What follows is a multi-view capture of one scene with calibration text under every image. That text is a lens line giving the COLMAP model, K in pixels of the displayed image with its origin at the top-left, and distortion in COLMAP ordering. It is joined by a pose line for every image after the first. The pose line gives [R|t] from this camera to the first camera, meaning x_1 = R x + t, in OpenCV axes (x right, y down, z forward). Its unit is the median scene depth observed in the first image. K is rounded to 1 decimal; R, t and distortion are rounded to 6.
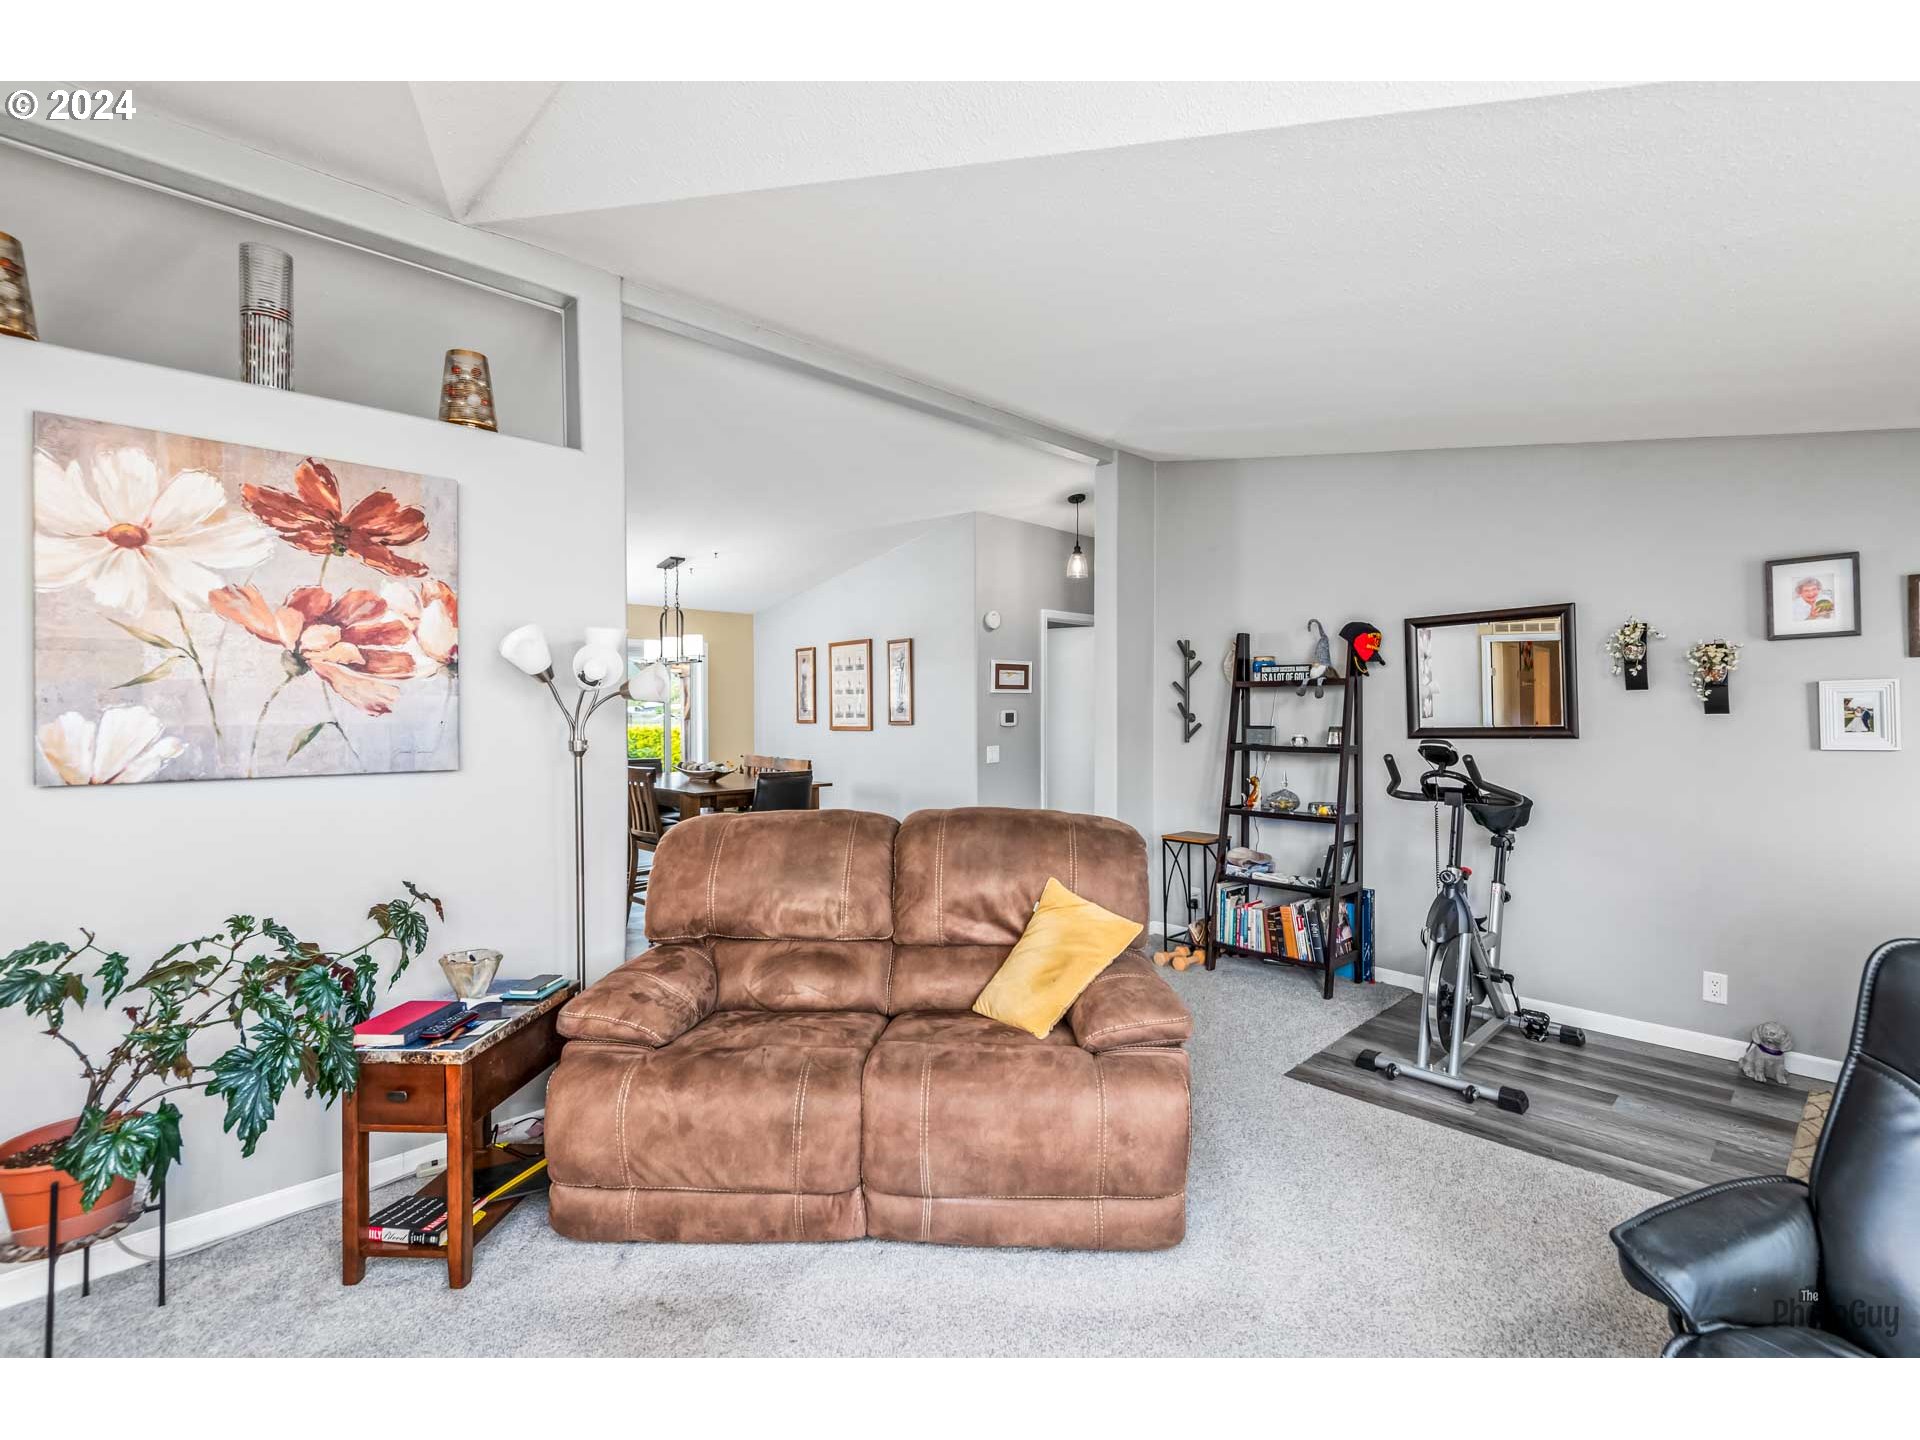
lens RADIAL K [[908.9, 0, 974.9], [0, 908.9, 719.8], [0, 0, 1]] dist [0.005172, -0.012204]
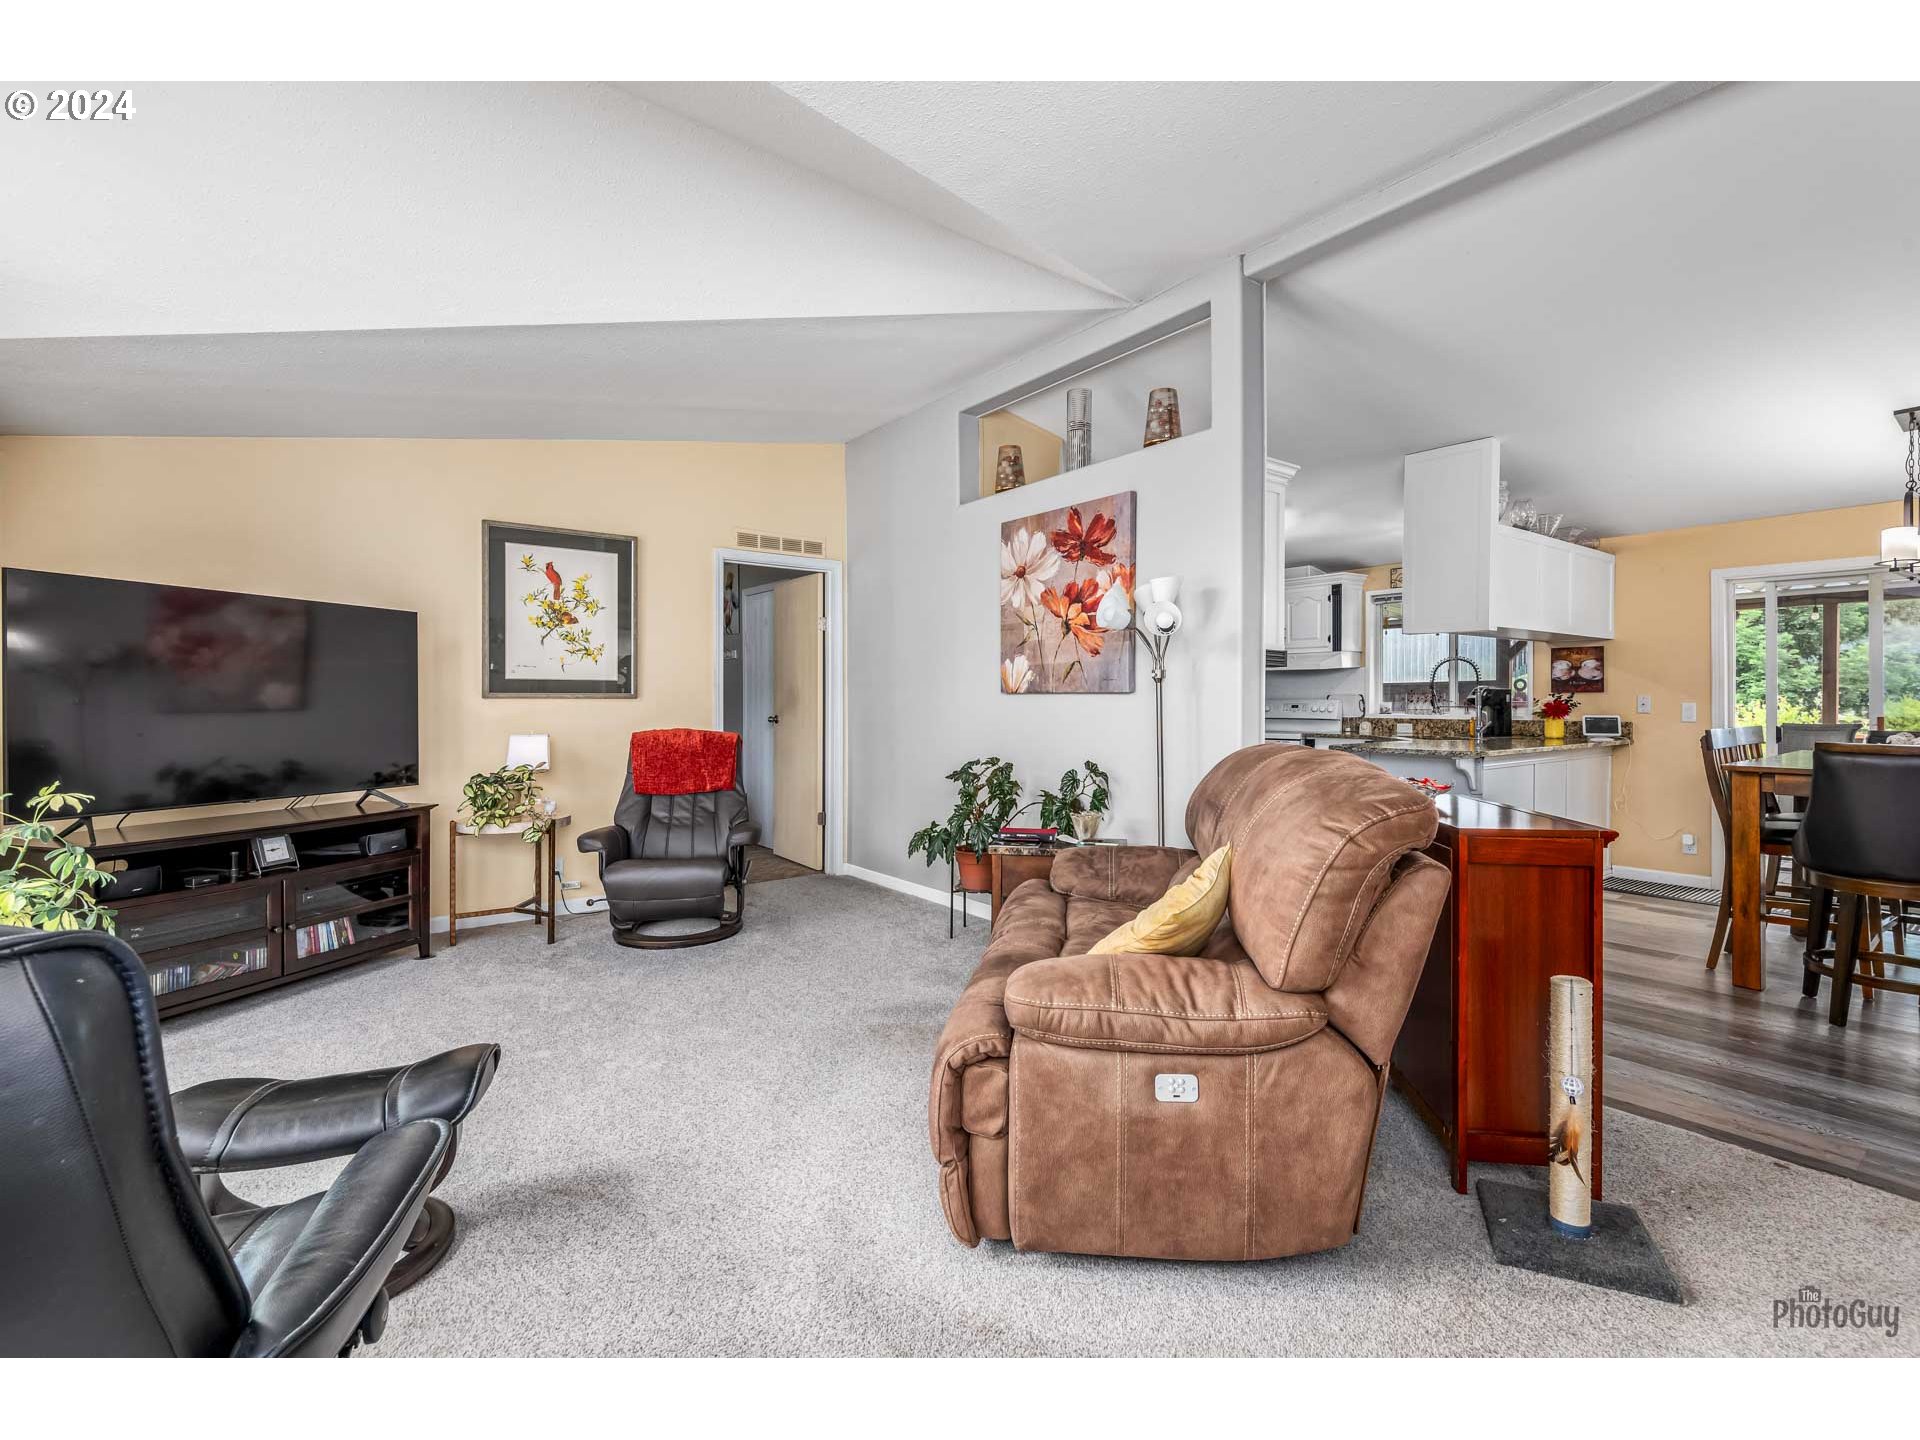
lens RADIAL K [[861.3, 0, 948.8], [0, 861.3, 714.8], [0, 0, 1]] dist [0.003615, -0.000331]
pose [[-0.133794, 0.016442, -0.990873, 0.866265], [-0.011828, 0.999765, 0.018186, 0.073089], [0.990939, 0.014154, -0.133568, 0.939834]]
